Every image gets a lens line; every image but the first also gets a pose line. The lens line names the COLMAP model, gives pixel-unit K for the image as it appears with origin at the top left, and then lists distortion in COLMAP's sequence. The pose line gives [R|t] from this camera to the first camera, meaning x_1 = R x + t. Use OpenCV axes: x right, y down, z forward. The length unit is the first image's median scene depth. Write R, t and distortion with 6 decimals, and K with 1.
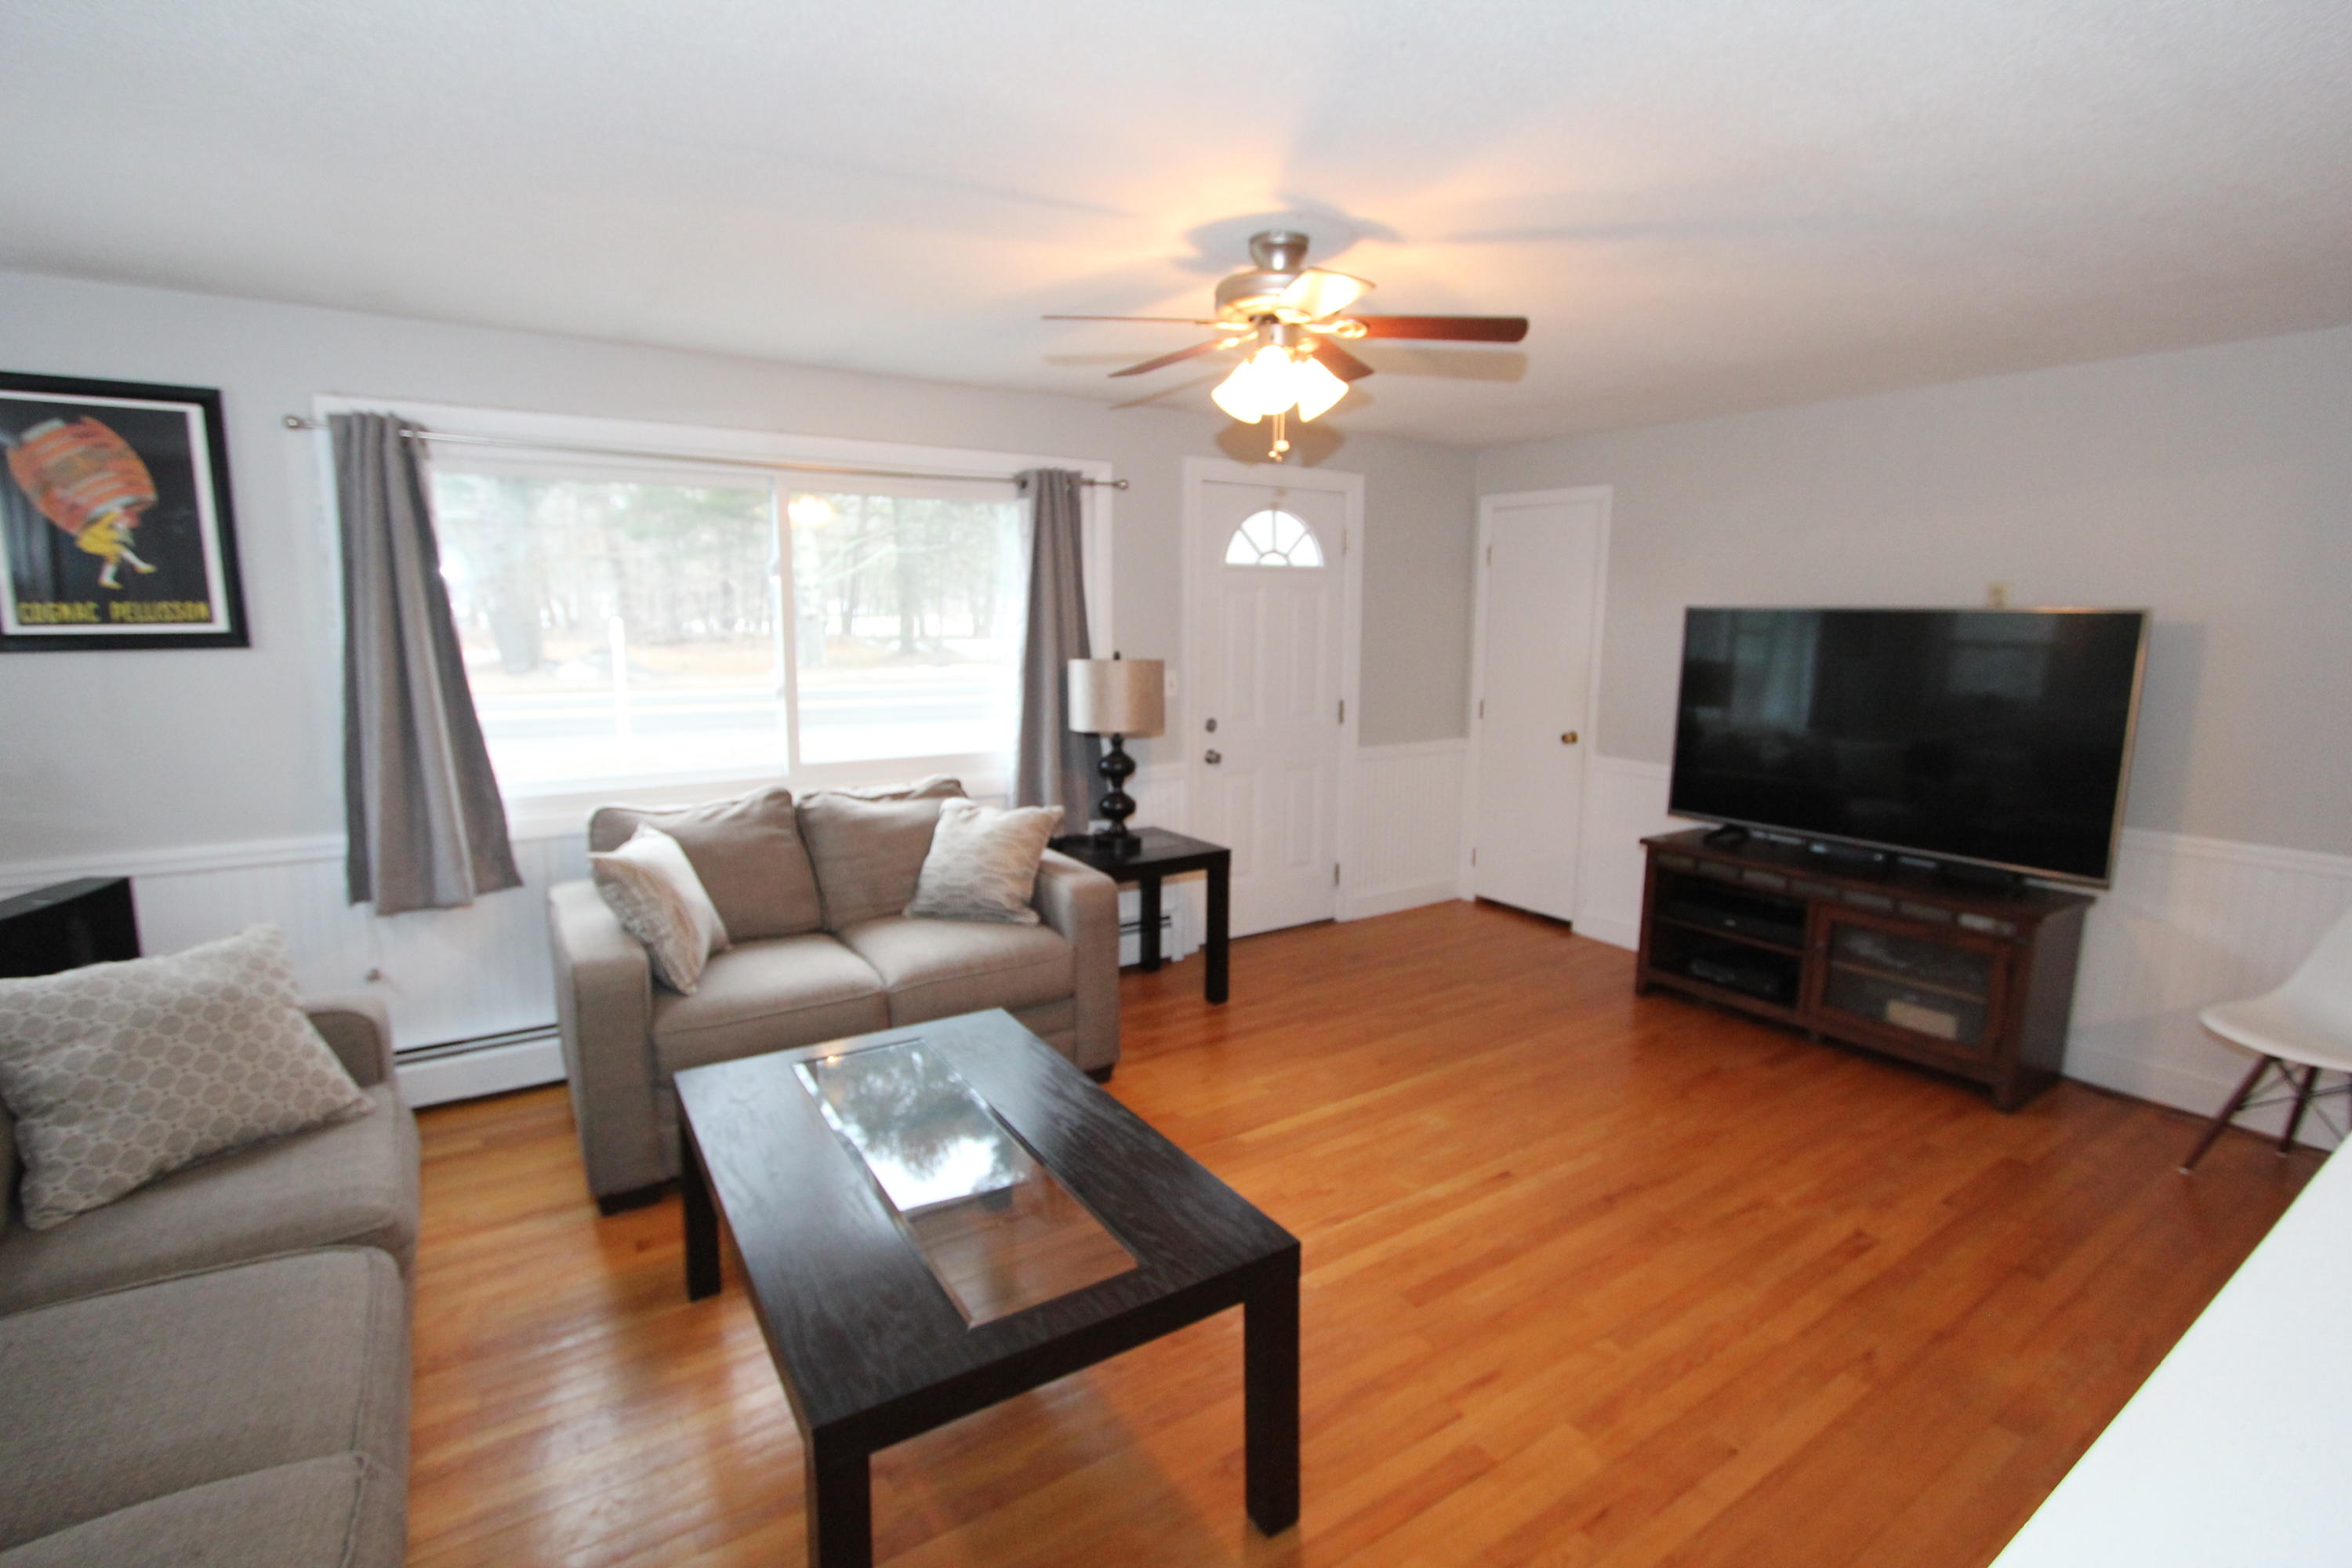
lens RADIAL K [[1074.3, 0, 1189.7], [0, 1074.3, 777.1], [0, 0, 1]] dist [-0.038466, 0.007795]
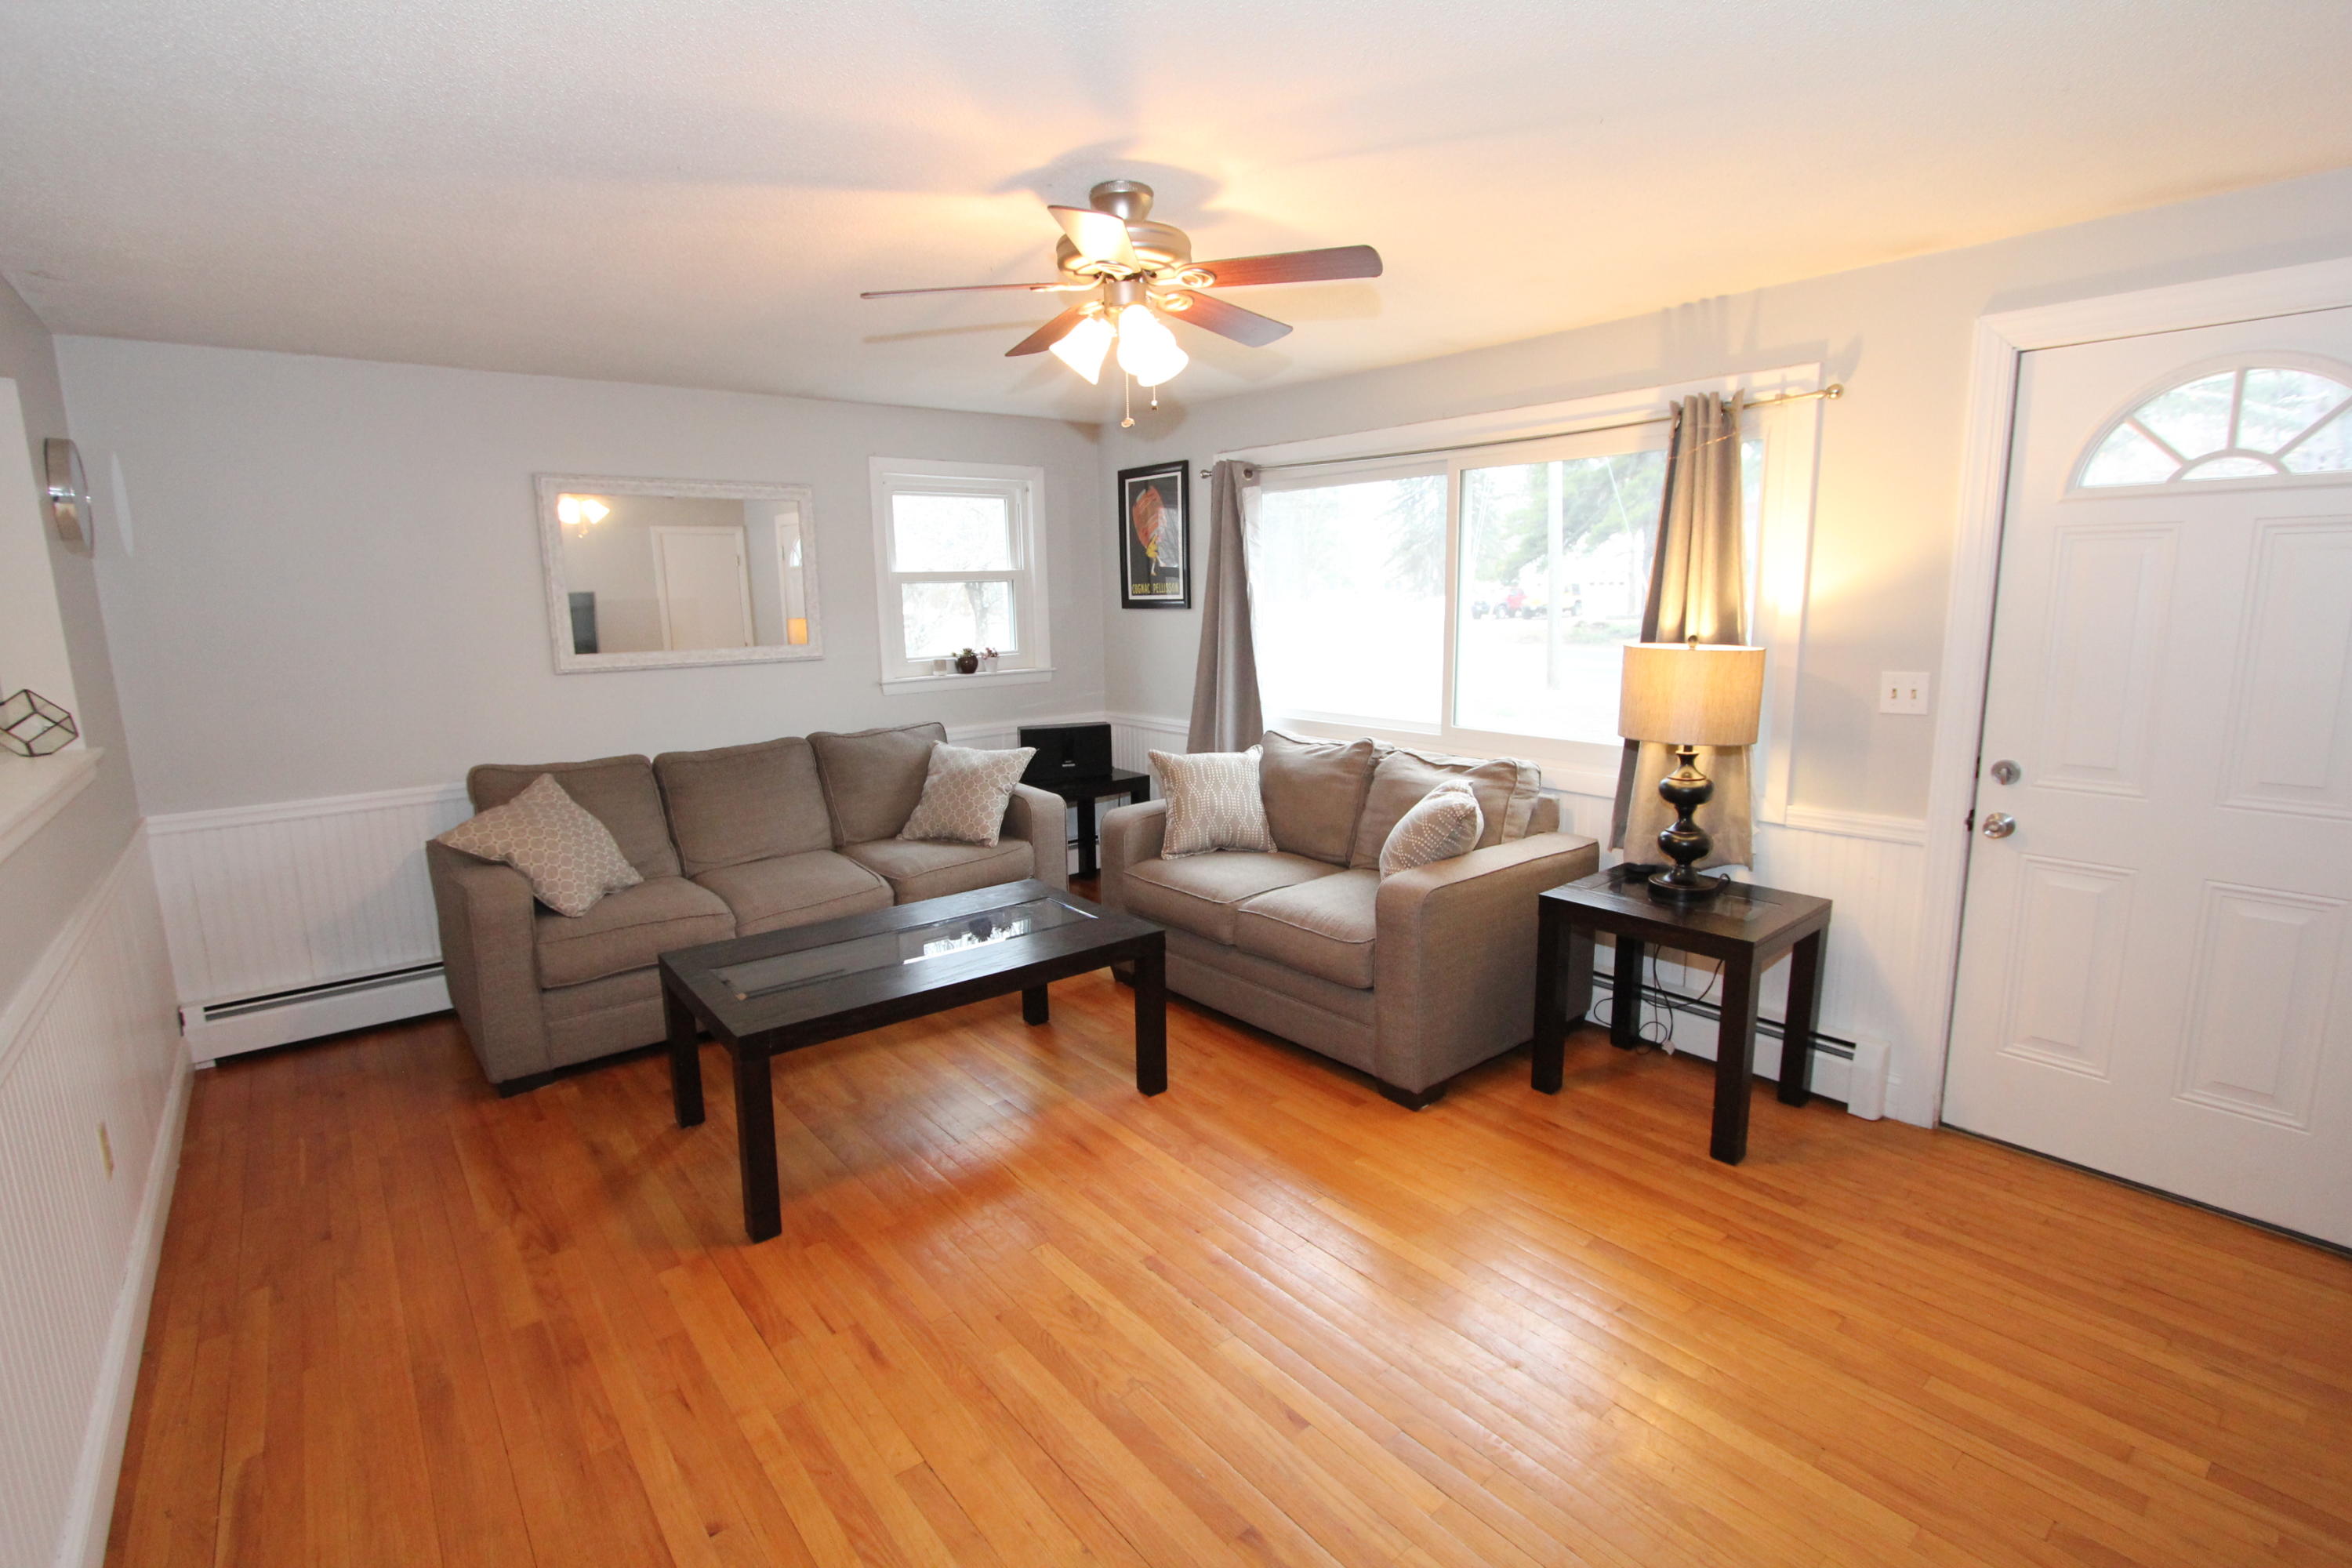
lens RADIAL K [[1074.3, 0, 1189.7], [0, 1074.3, 777.1], [0, 0, 1]] dist [-0.038466, 0.007795]
pose [[0.102480, 0.165312, -0.980903, 0.727258], [-0.135576, 0.979214, 0.150863, -0.096868], [0.985453, 0.117526, 0.122762, 0.664709]]
